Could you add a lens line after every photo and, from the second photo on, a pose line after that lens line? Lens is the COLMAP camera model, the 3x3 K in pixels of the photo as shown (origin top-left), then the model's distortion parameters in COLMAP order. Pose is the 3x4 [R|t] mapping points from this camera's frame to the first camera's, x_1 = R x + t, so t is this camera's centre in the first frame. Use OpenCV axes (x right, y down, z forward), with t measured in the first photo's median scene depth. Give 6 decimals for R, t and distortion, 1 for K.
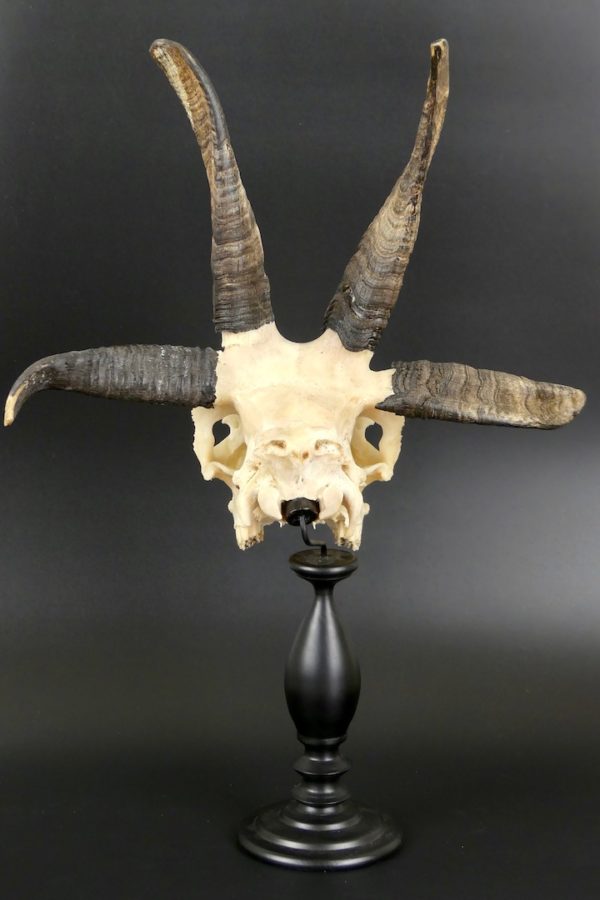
lens RADIAL K [[2463.7, 0, 300.0], [0, 2463.7, 450.0], [0, 0, 1]] dist [-0.080575, -0.238507]
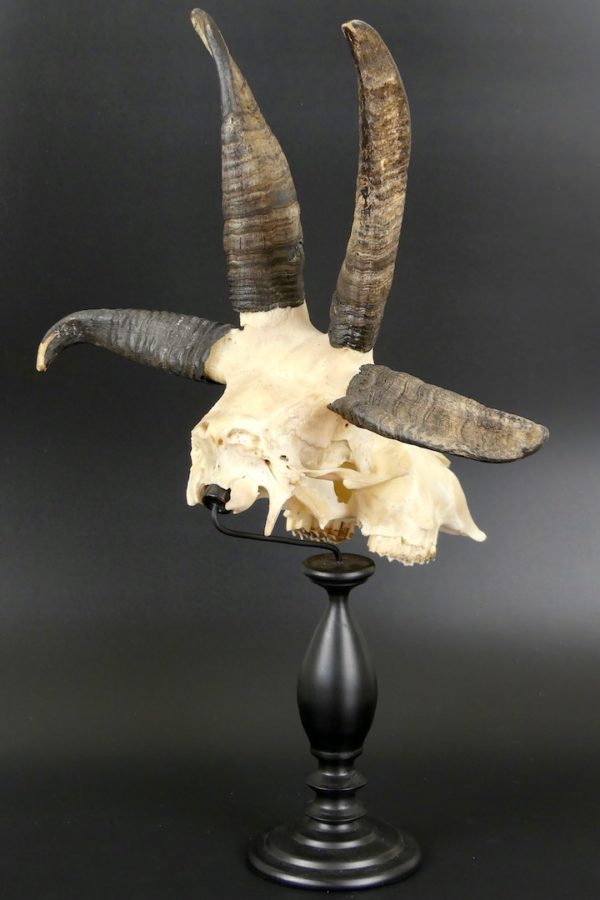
lens RADIAL K [[2463.7, 0, 300.0], [0, 2463.7, 450.0], [0, 0, 1]] dist [-0.080575, -0.238507]
pose [[0.731794, 0.159502, -0.662598, 0.654799], [-0.154182, 0.985767, 0.067013, -0.063162], [0.663857, 0.053121, 0.745971, 0.288347]]
